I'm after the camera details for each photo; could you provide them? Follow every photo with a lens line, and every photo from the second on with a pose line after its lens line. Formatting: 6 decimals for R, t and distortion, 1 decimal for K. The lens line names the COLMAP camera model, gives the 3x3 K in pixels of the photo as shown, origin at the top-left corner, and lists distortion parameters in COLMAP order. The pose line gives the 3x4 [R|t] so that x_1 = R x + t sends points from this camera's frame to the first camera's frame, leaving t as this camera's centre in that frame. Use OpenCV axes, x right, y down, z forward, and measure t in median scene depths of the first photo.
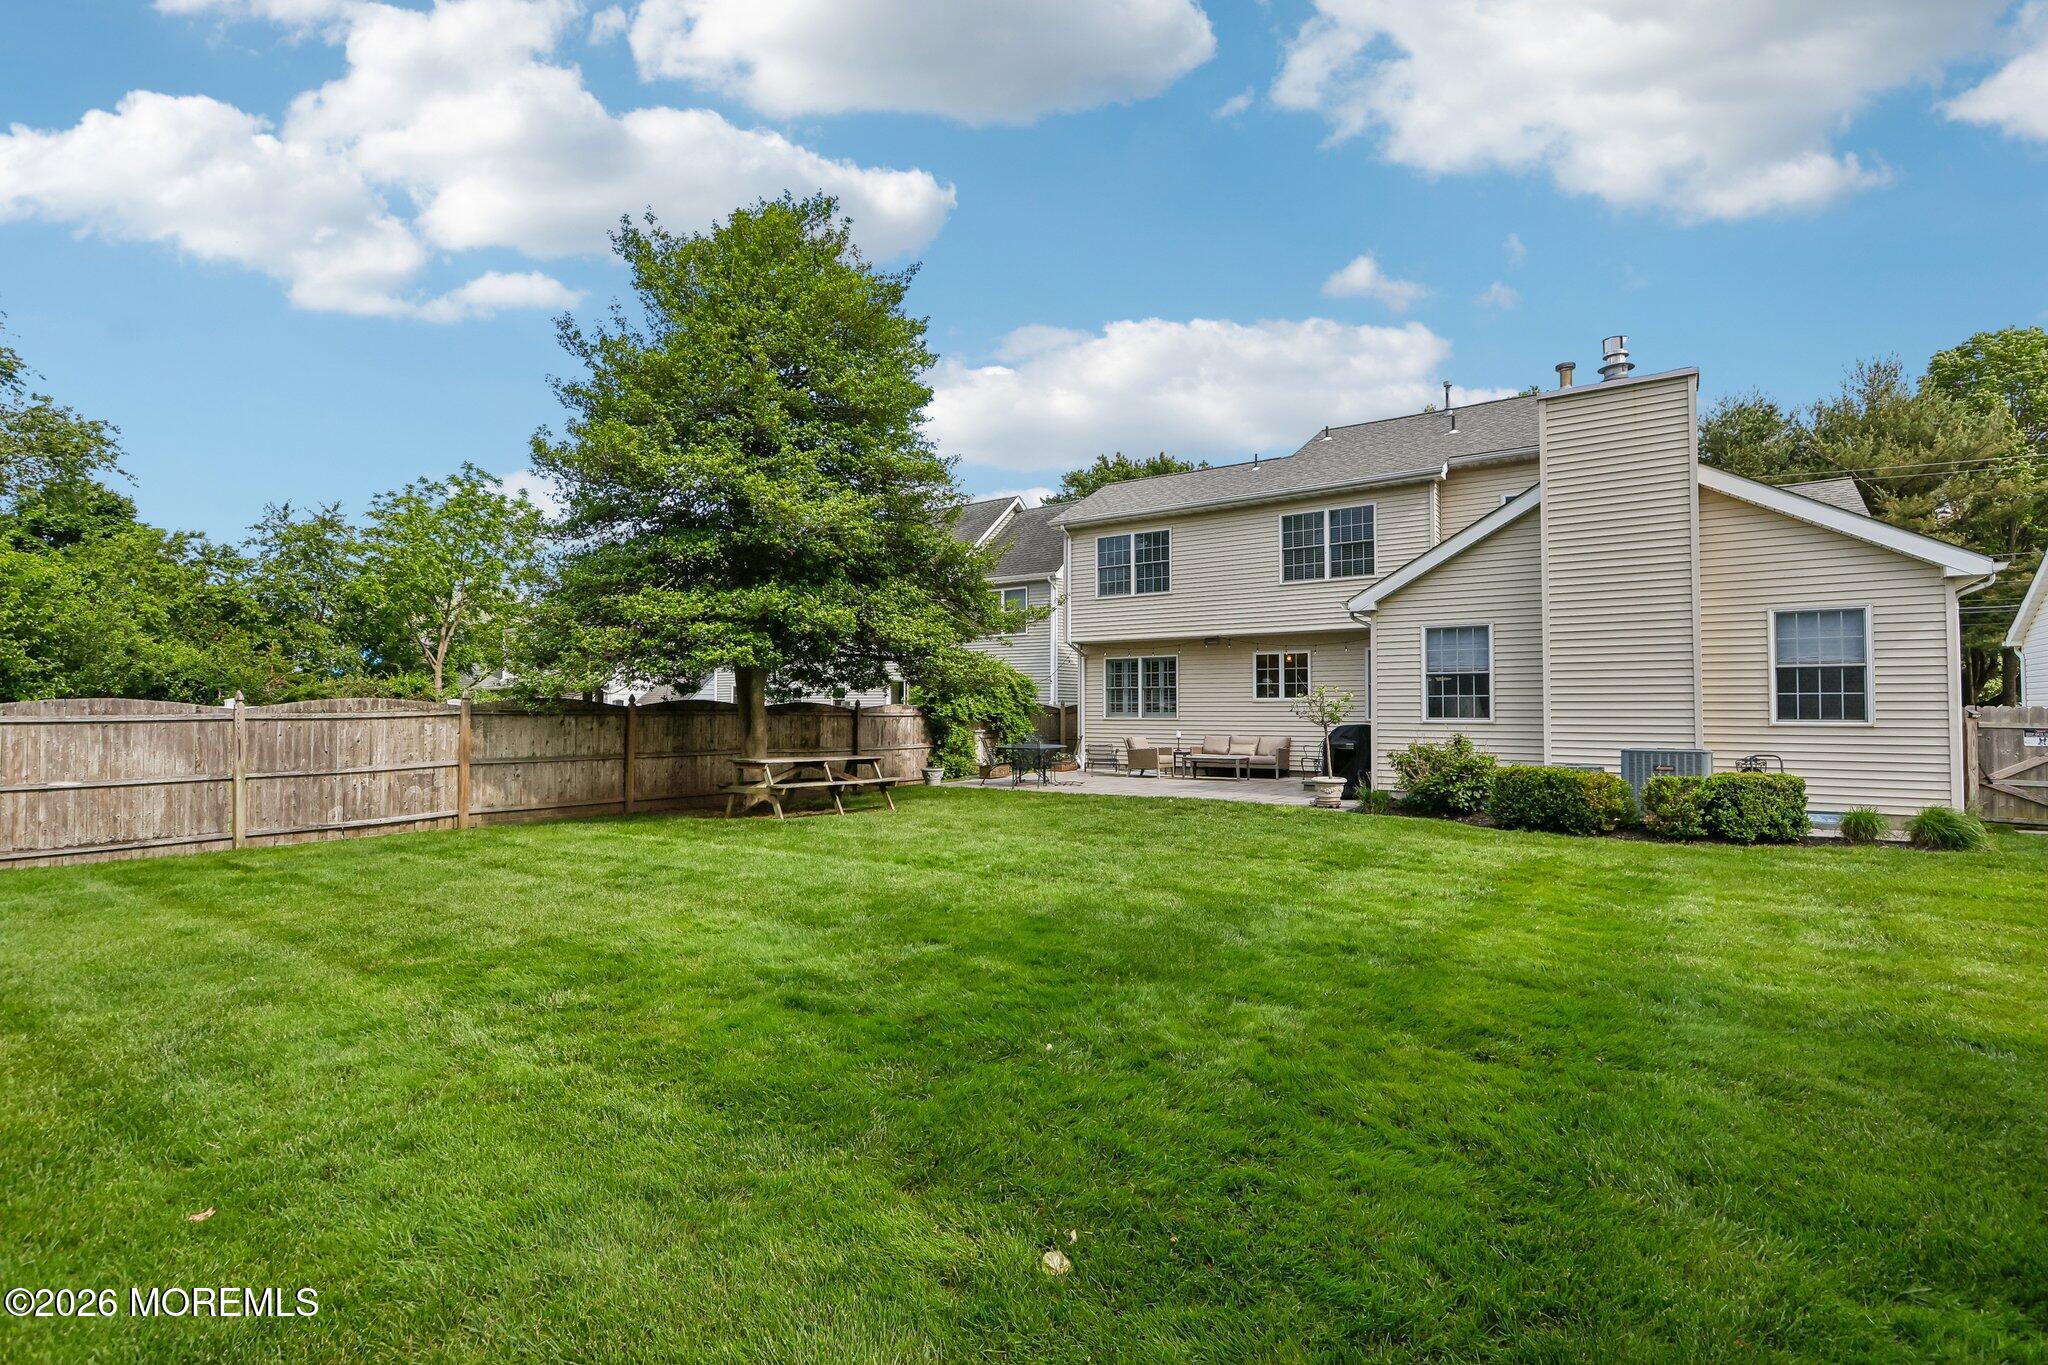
lens RADIAL K [[946.3, 0, 1013.3], [0, 946.3, 687.0], [0, 0, 1]] dist [-0.018242, 0.003391]
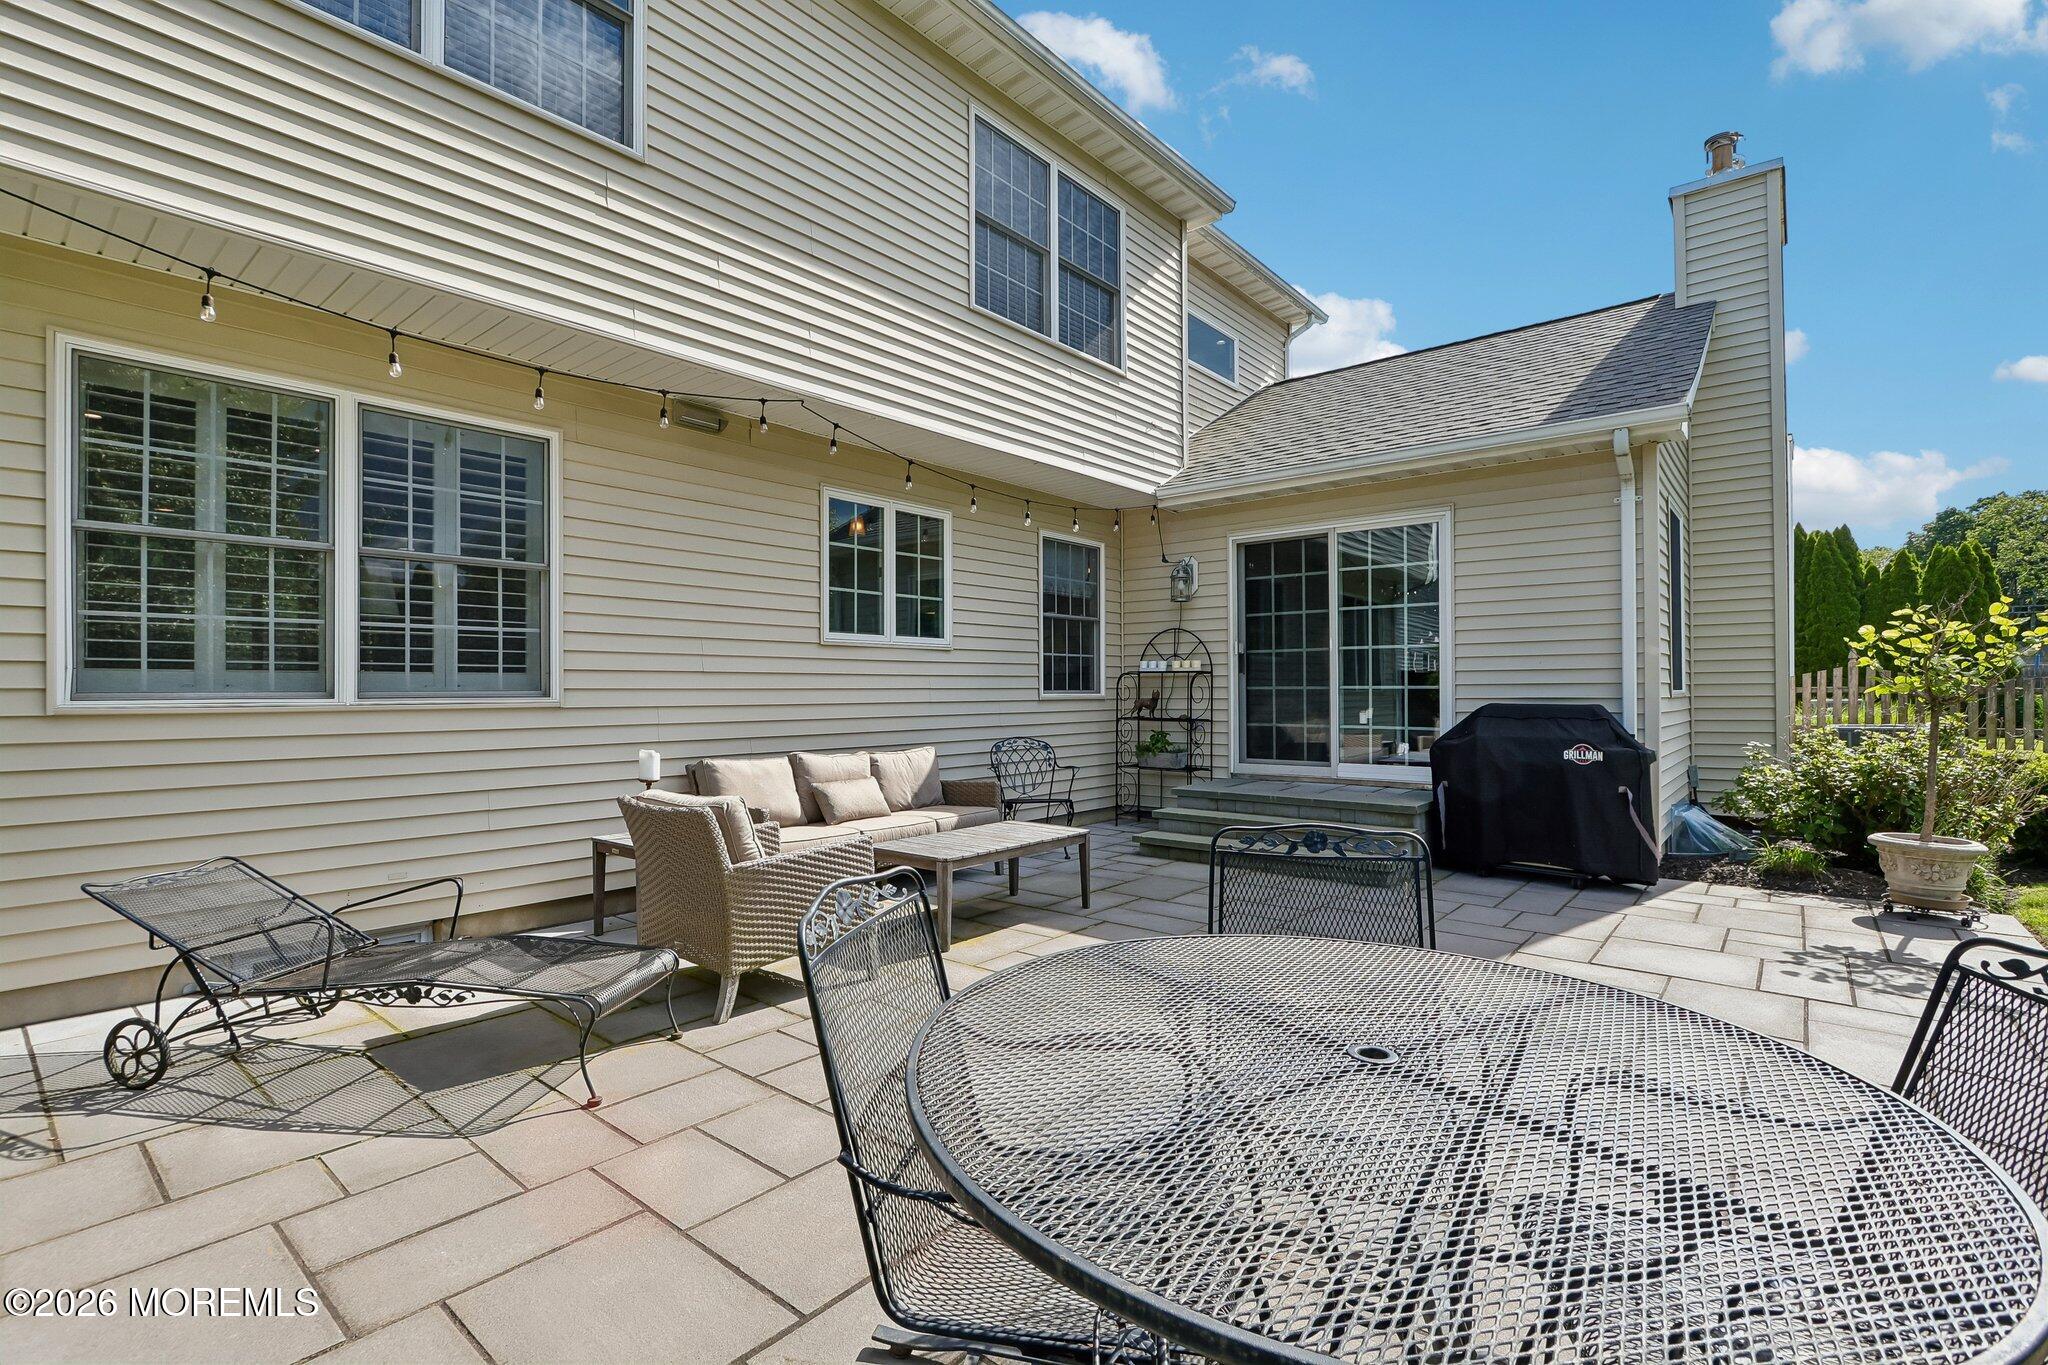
lens RADIAL K [[946.3, 0, 1013.3], [0, 946.3, 687.0], [0, 0, 1]] dist [-0.018242, 0.003391]
pose [[0.081654, 0.000916, 0.996660, -0.069082], [-0.024764, 0.999693, 0.001110, 0.034675], [-0.996353, -0.024772, 0.081652, 1.113405]]
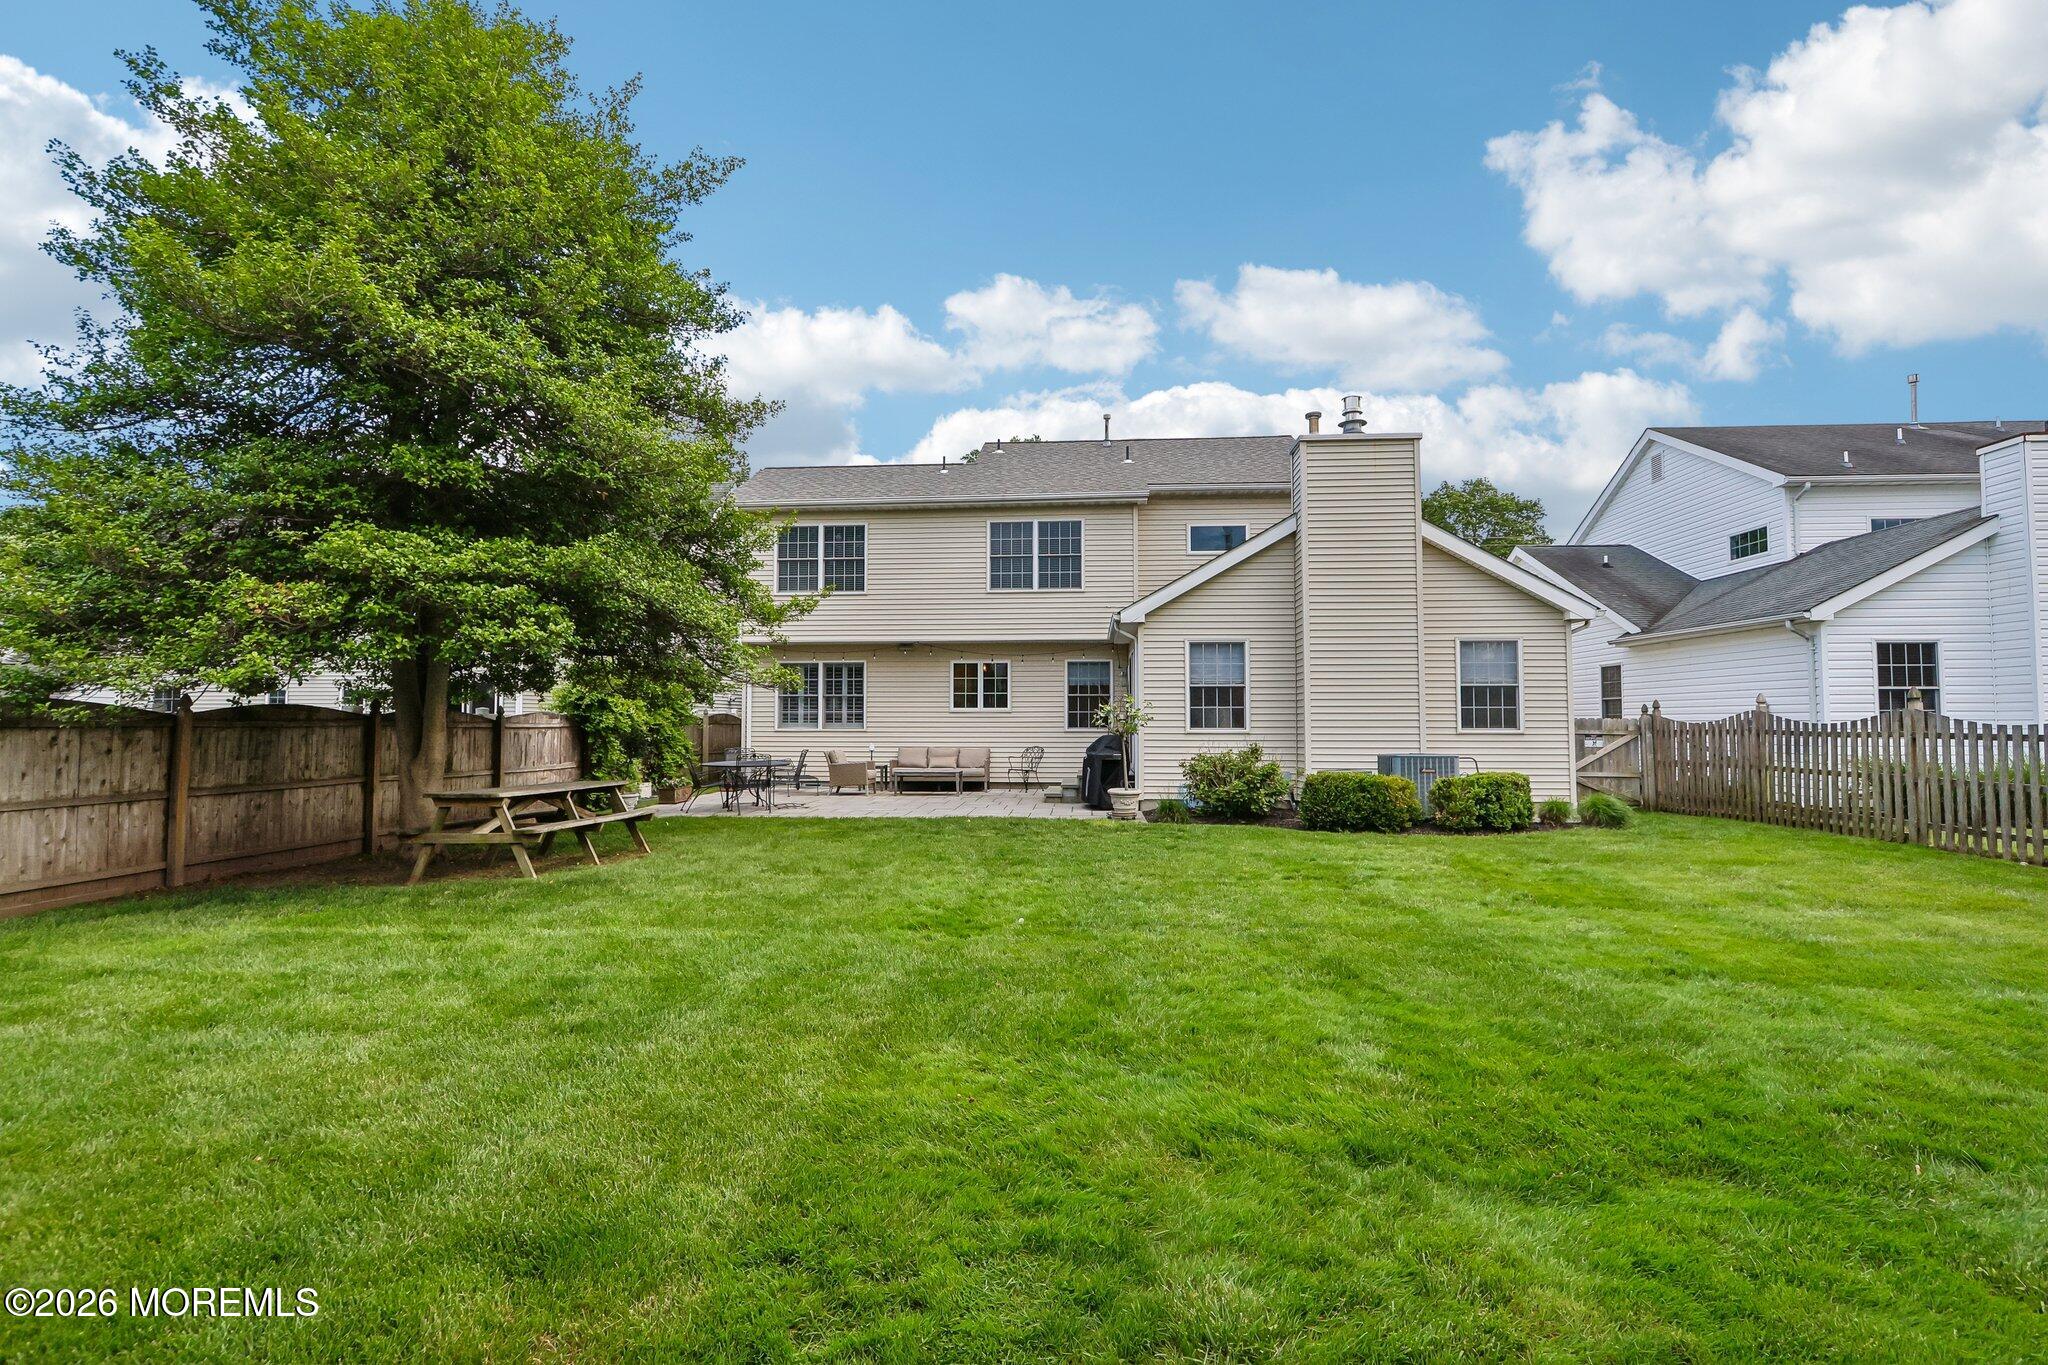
lens RADIAL K [[946.3, 0, 1013.3], [0, 946.3, 687.0], [0, 0, 1]] dist [-0.018242, 0.003391]
pose [[0.856651, 0.018234, 0.515574, -0.230555], [-0.012913, 0.999820, -0.013904, 0.003720], [-0.515735, 0.005253, 0.856732, 0.172677]]
